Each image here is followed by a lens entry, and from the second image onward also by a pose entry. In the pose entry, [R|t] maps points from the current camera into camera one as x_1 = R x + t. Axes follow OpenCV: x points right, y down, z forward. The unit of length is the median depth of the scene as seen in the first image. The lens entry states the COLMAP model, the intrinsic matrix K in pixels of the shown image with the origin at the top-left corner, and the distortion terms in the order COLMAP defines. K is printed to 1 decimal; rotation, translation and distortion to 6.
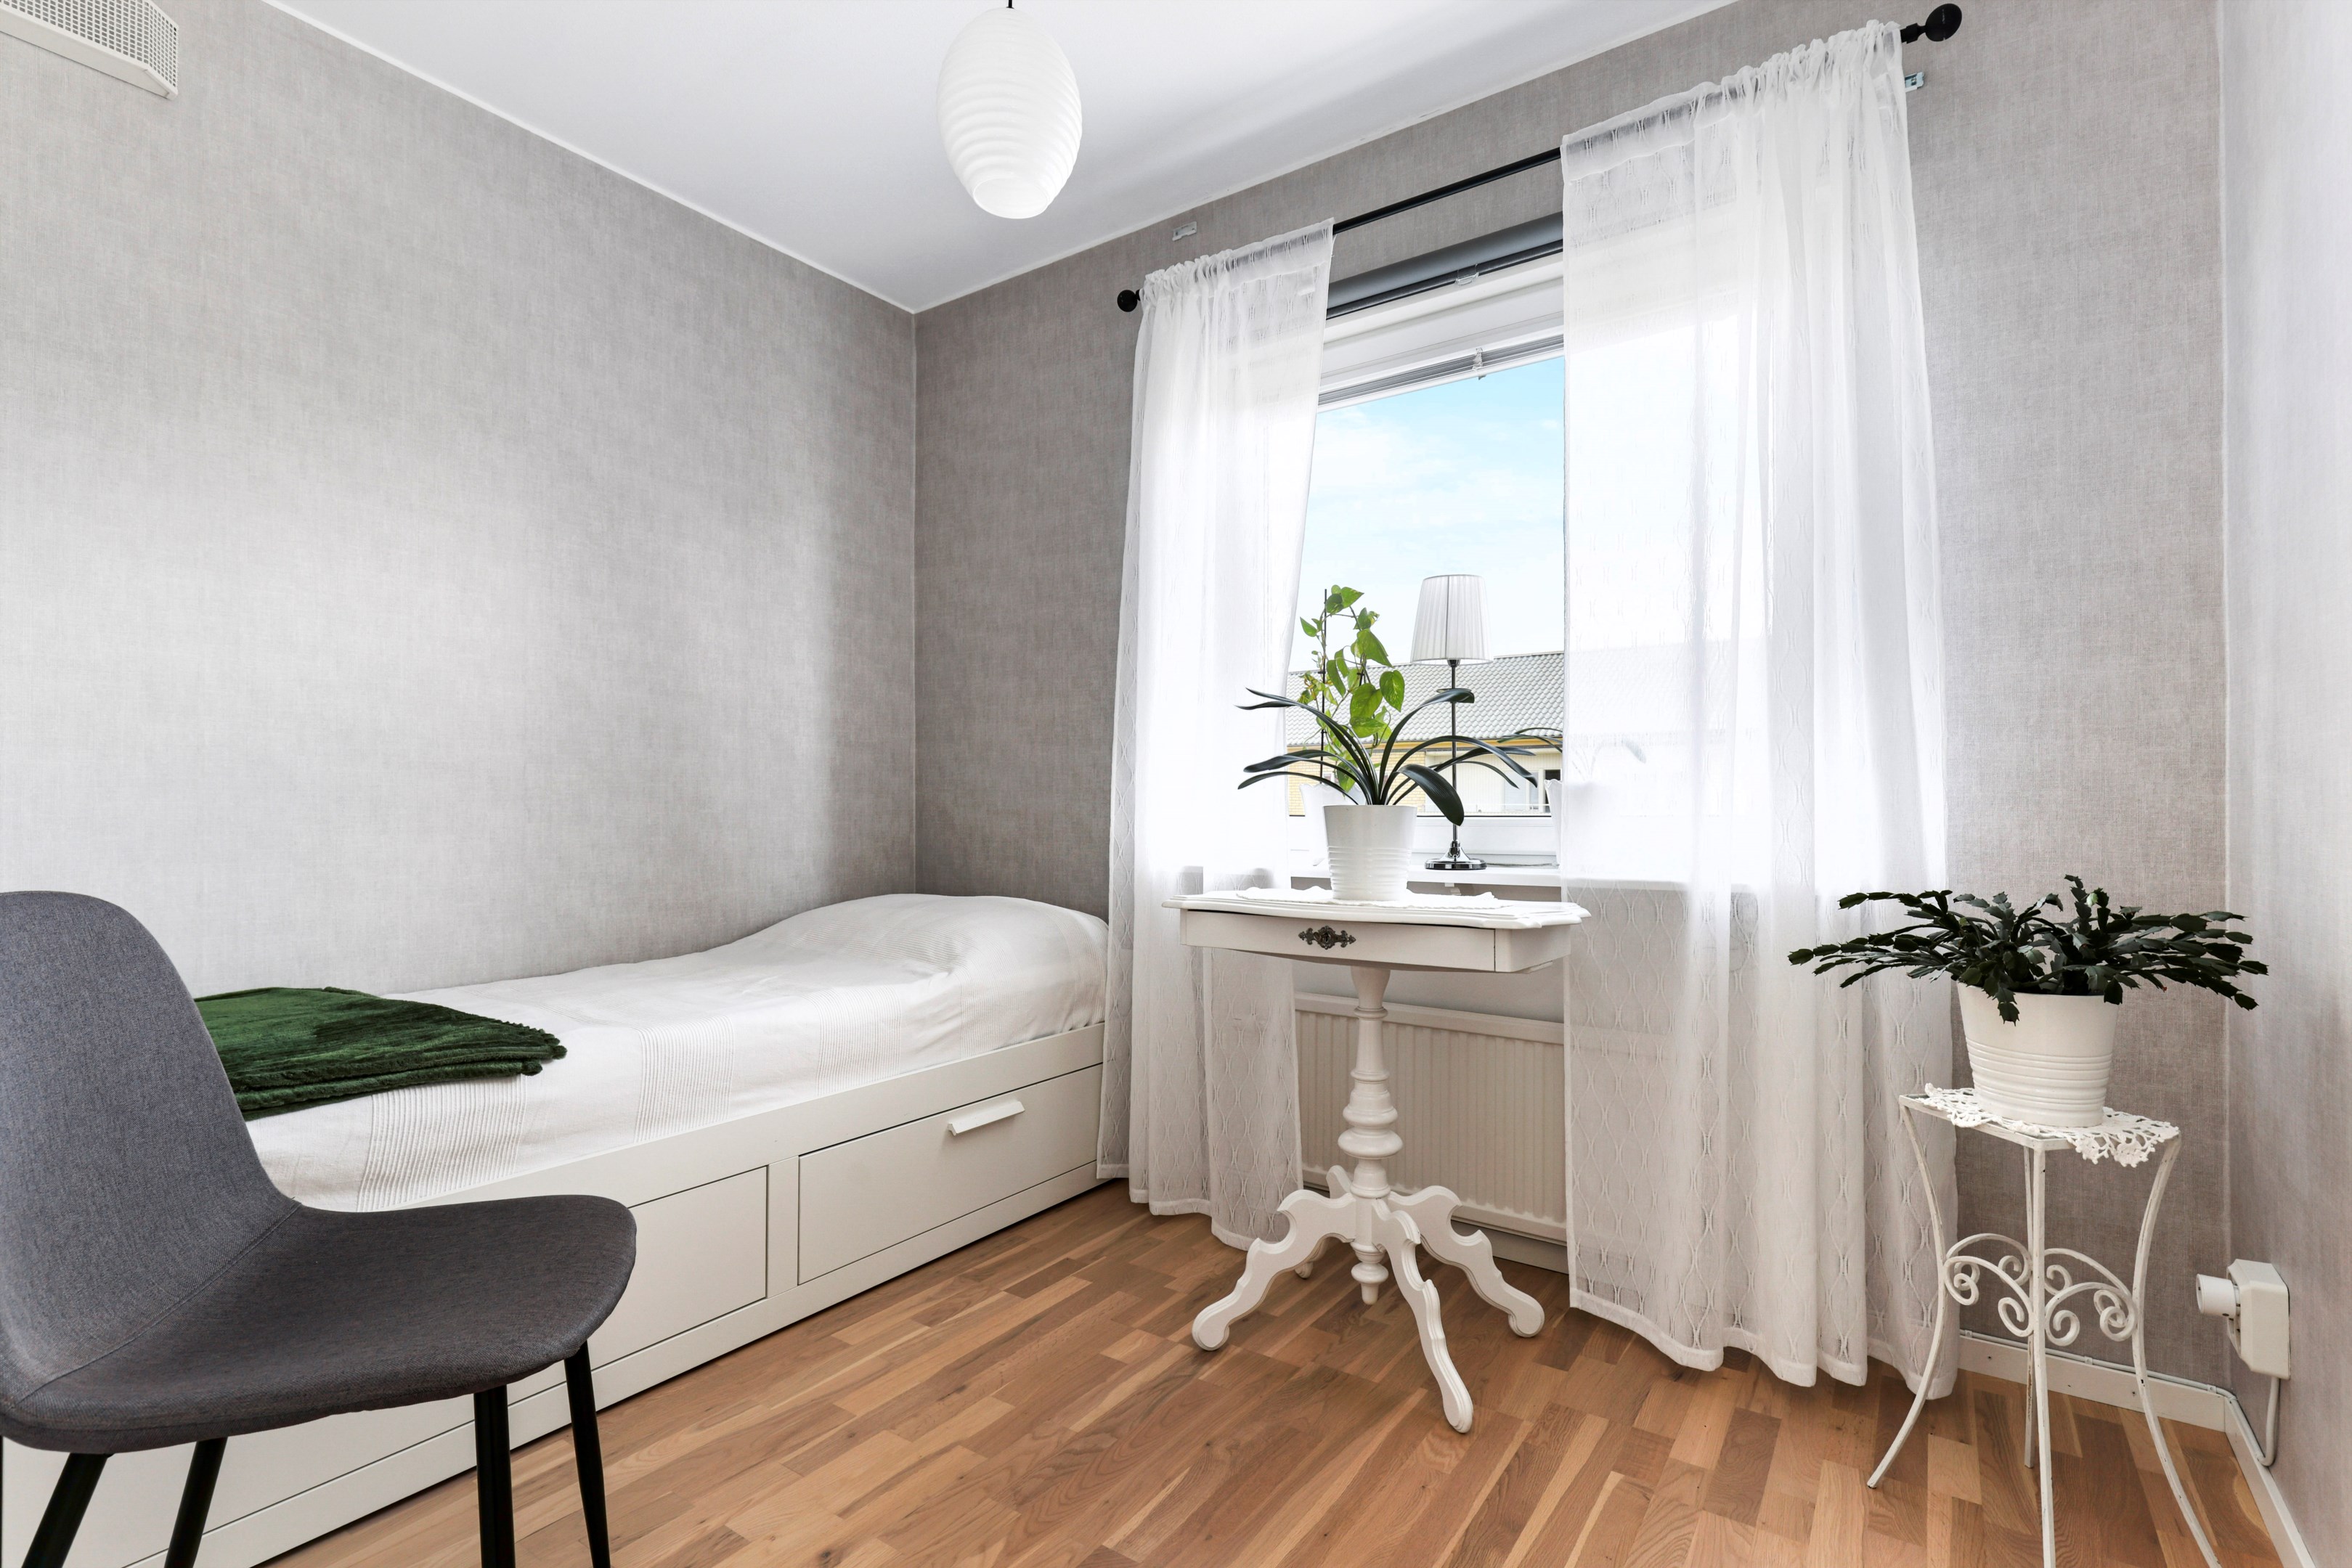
lens RADIAL K [[1107.7, 0, 1176.0], [0, 1107.7, 784.0], [0, 0, 1]] dist [0.002099, 0.000130]
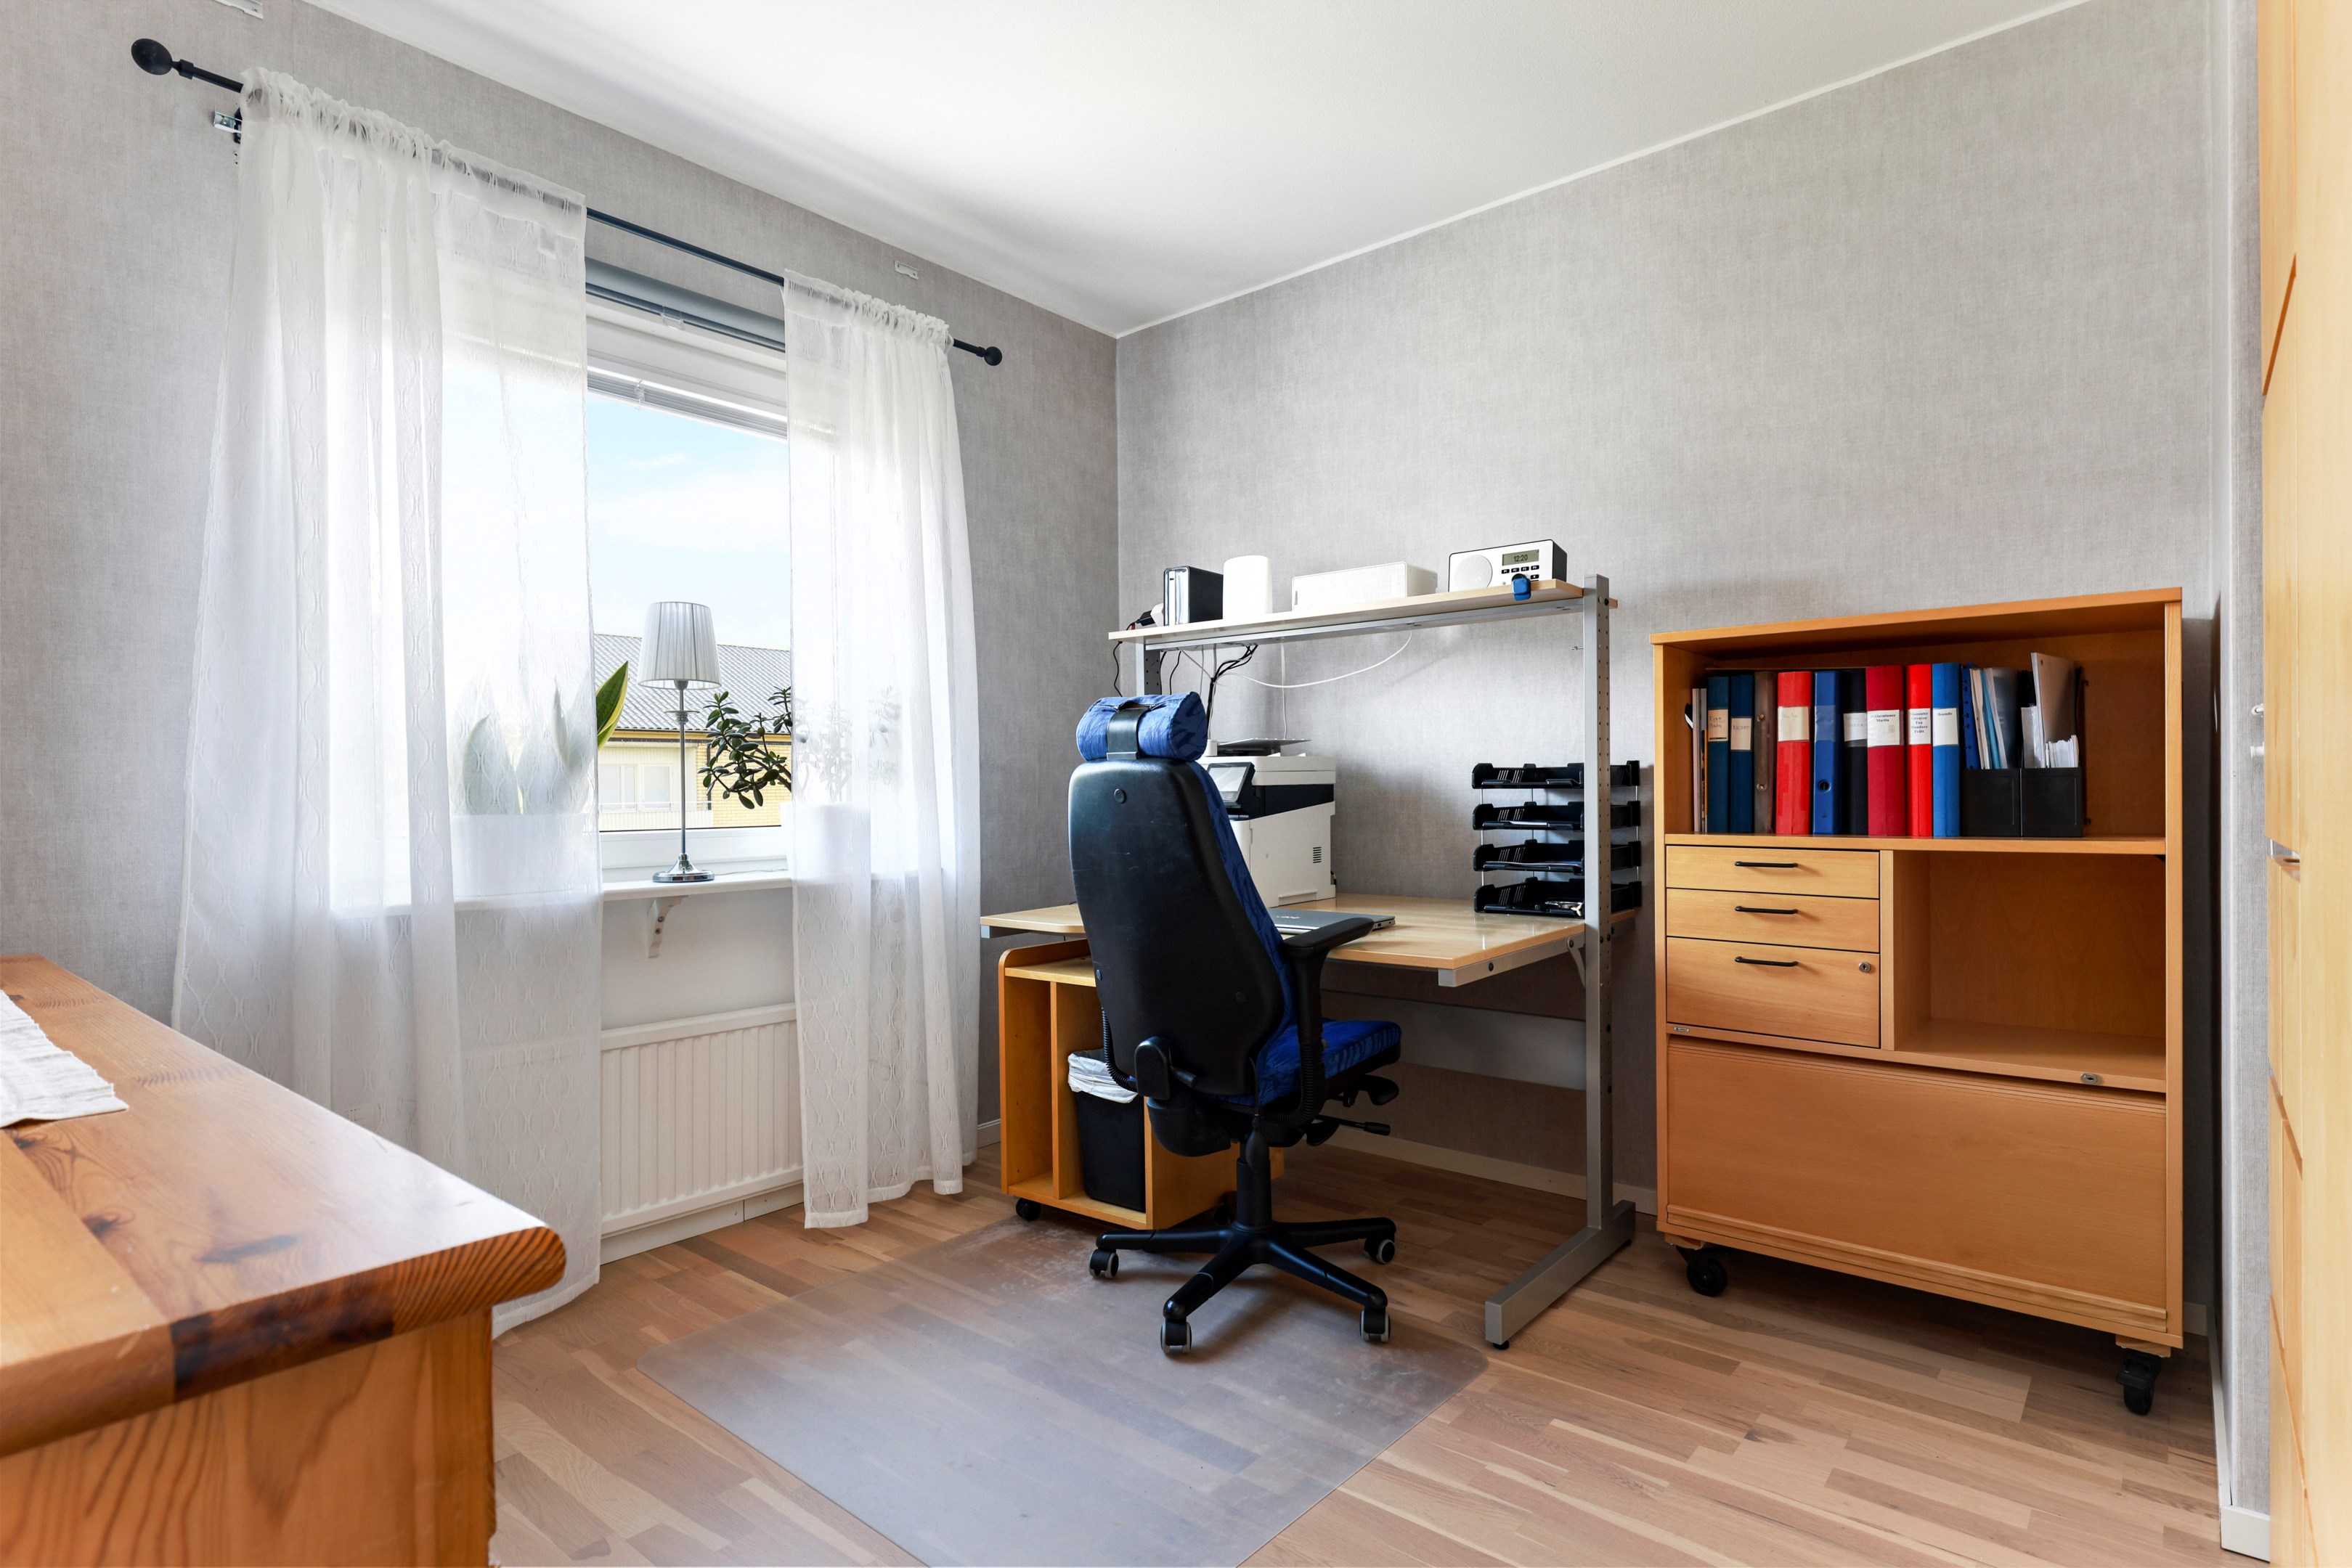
lens RADIAL K [[1190.6, 0, 1176.0], [0, 1190.6, 784.0], [0, 0, 1]] dist [-0.001192, -0.000108]
pose [[0.075484, 0.005390, 0.997132, -0.865803], [-0.004114, 0.999979, -0.005094, -0.011304], [-0.997139, -0.003718, 0.075504, 0.467031]]
